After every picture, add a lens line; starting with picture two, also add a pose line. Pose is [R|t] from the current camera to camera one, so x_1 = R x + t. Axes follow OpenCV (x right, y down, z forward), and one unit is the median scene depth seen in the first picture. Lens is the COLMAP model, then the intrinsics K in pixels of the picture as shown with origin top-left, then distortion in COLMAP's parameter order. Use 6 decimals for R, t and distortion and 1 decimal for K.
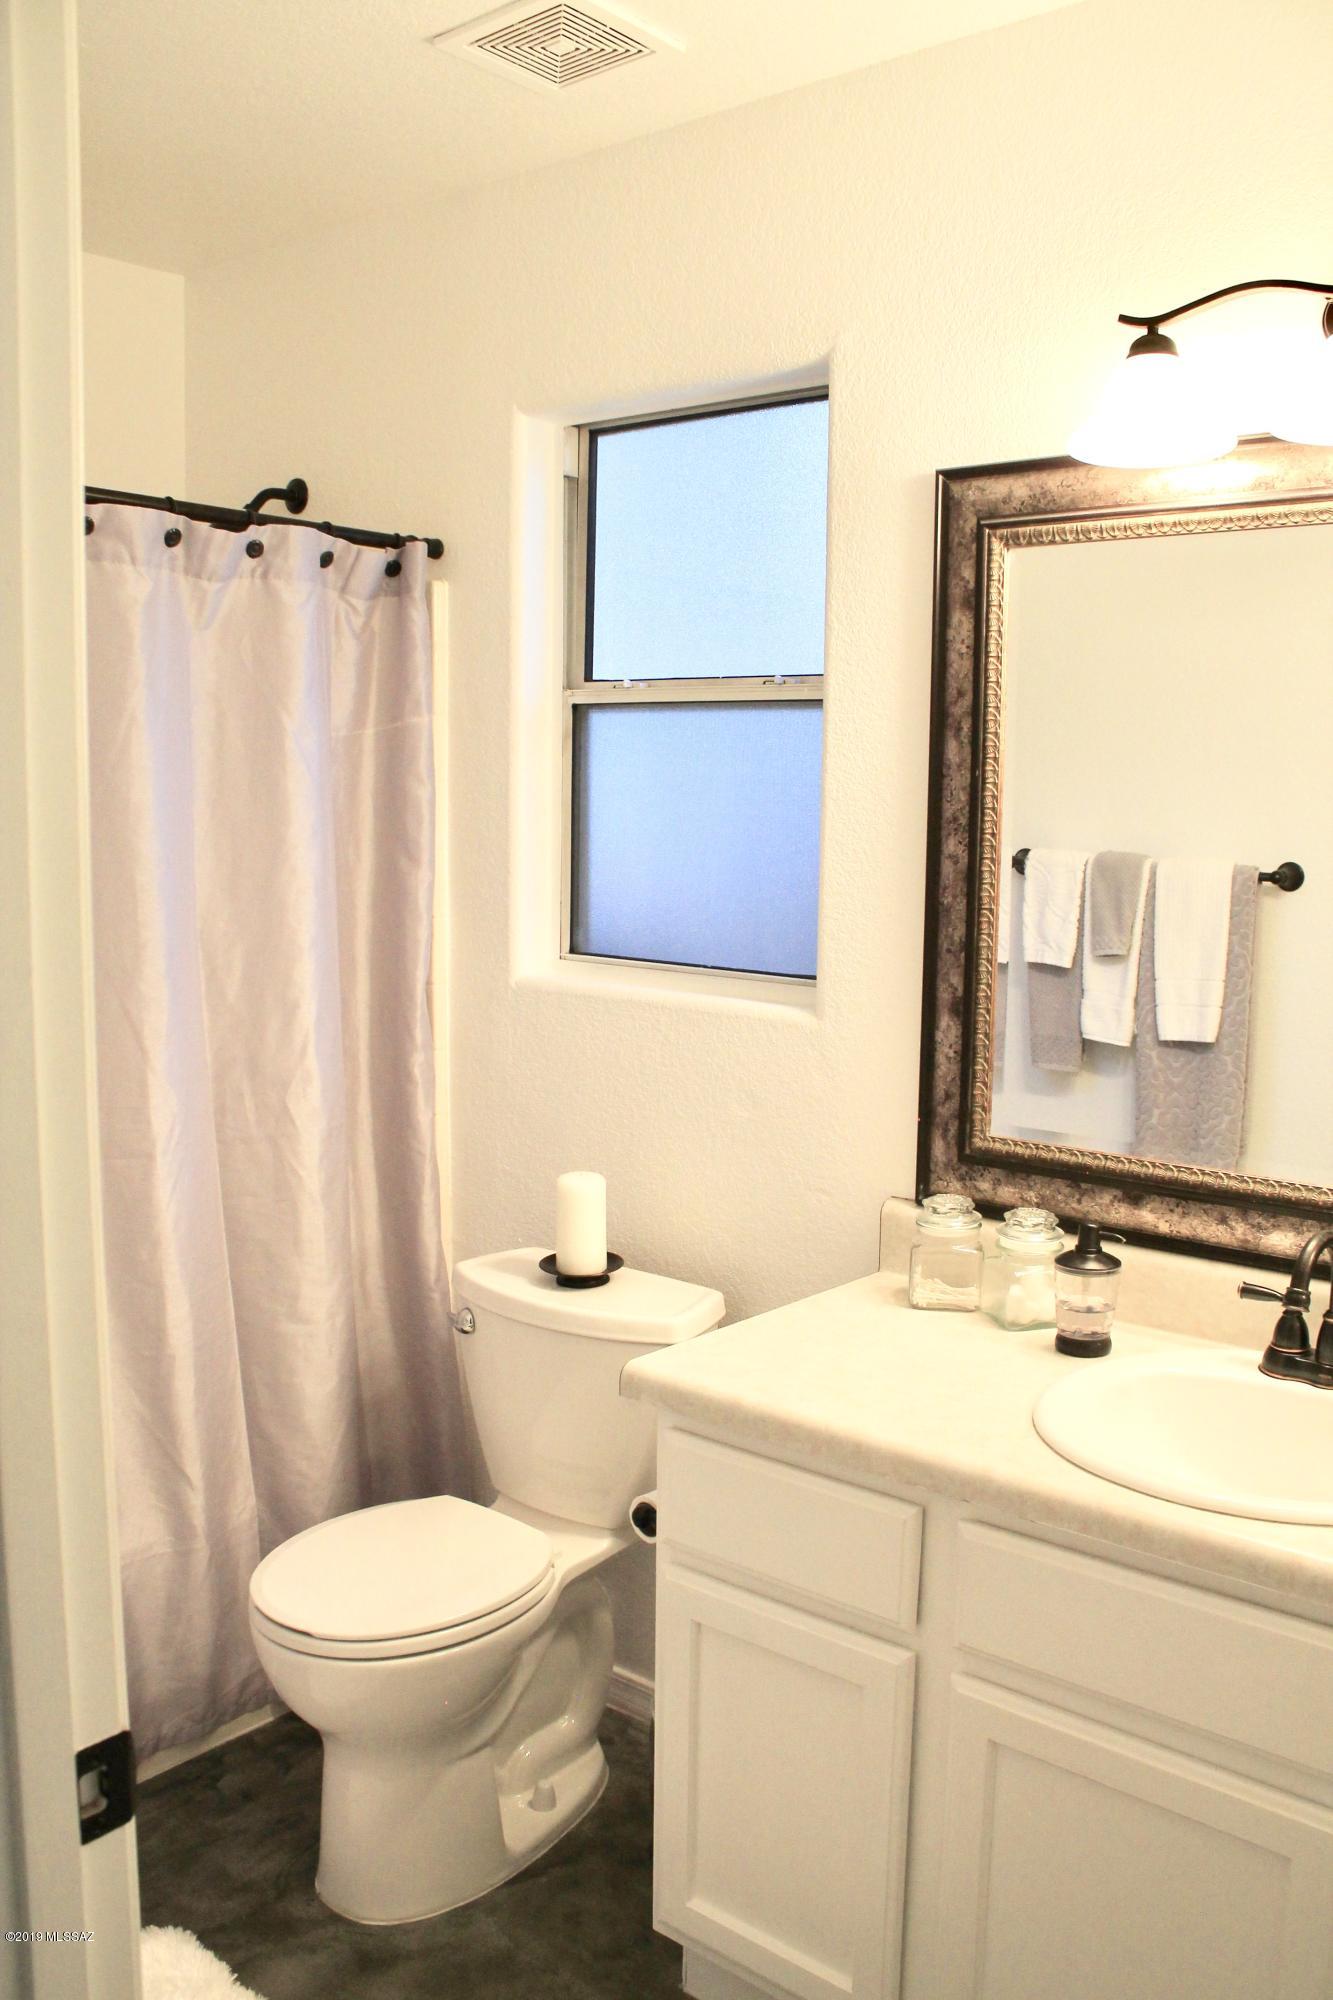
lens RADIAL K [[1702.7, 0, 666.5], [0, 1702.7, 1000.0], [0, 0, 1]] dist [-0.174750, 0.168118]
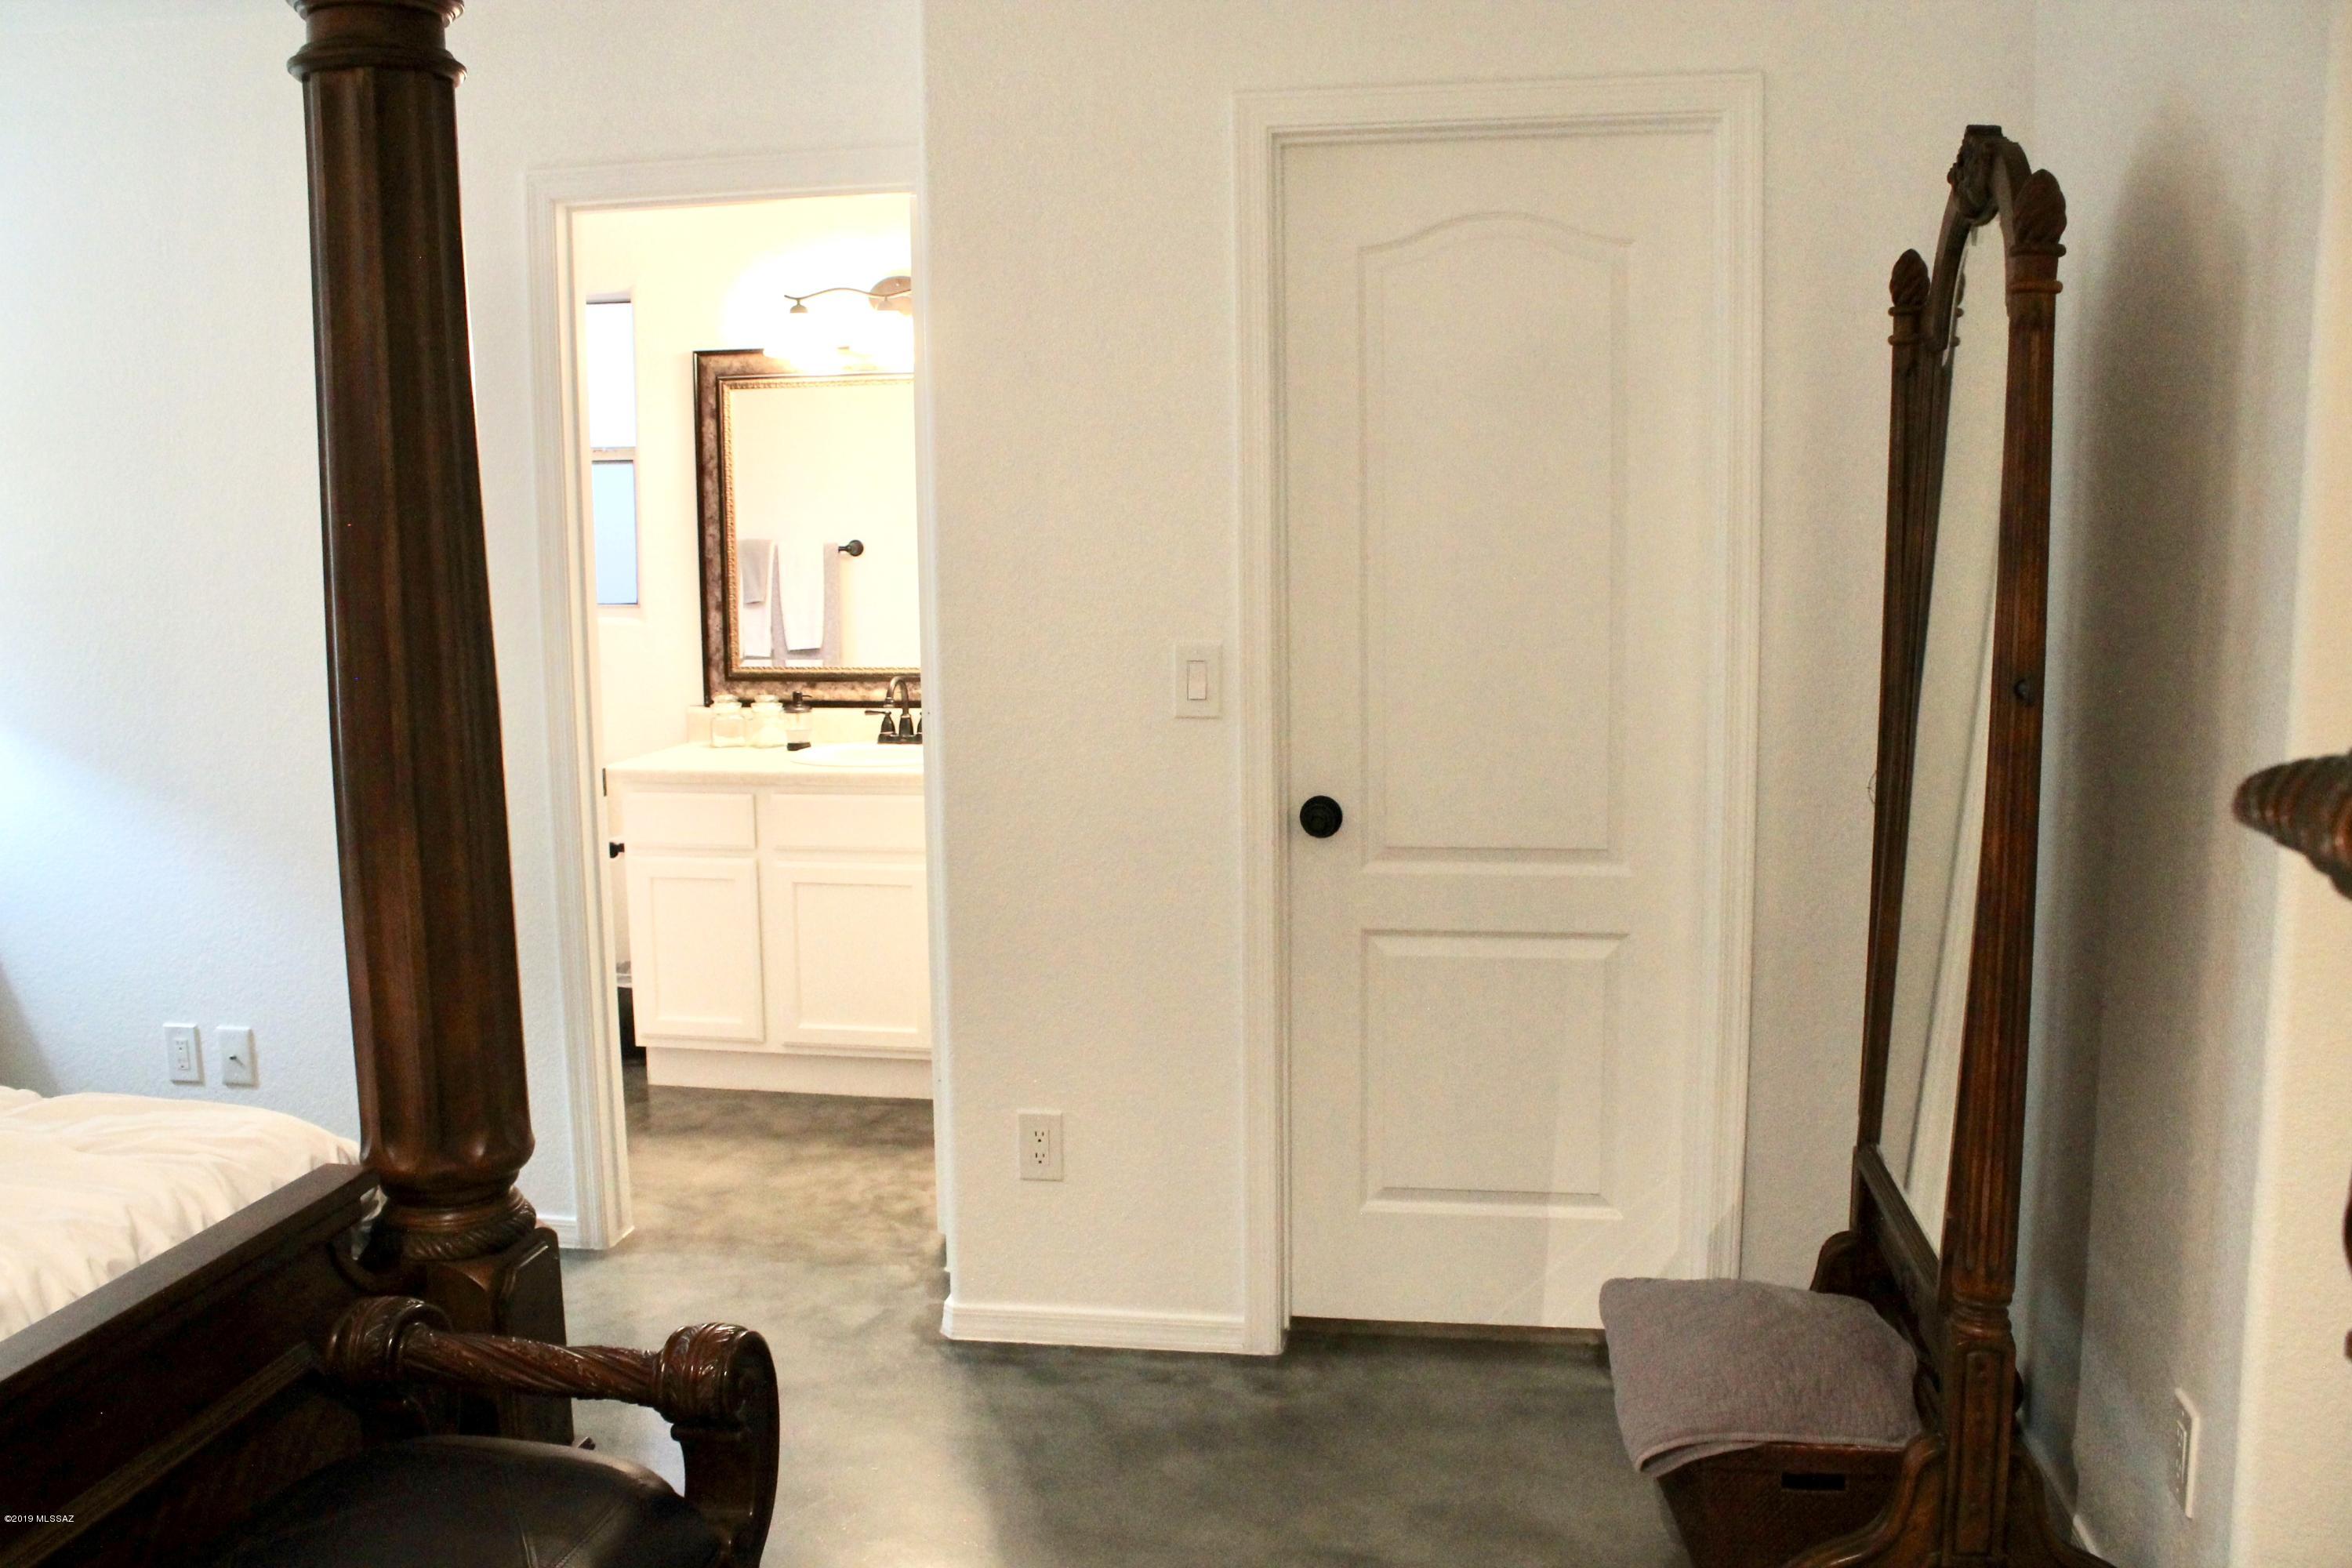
lens RADIAL K [[2002.4, 0, 1145.5], [0, 2002.4, 779.6], [0, 0, 1]] dist [-0.174750, 0.168118]
pose [[0.864815, -0.092258, 0.493541, -0.617052], [0.086443, 0.995654, 0.034647, 0.181423], [-0.494593, 0.012700, 0.869032, -1.423061]]
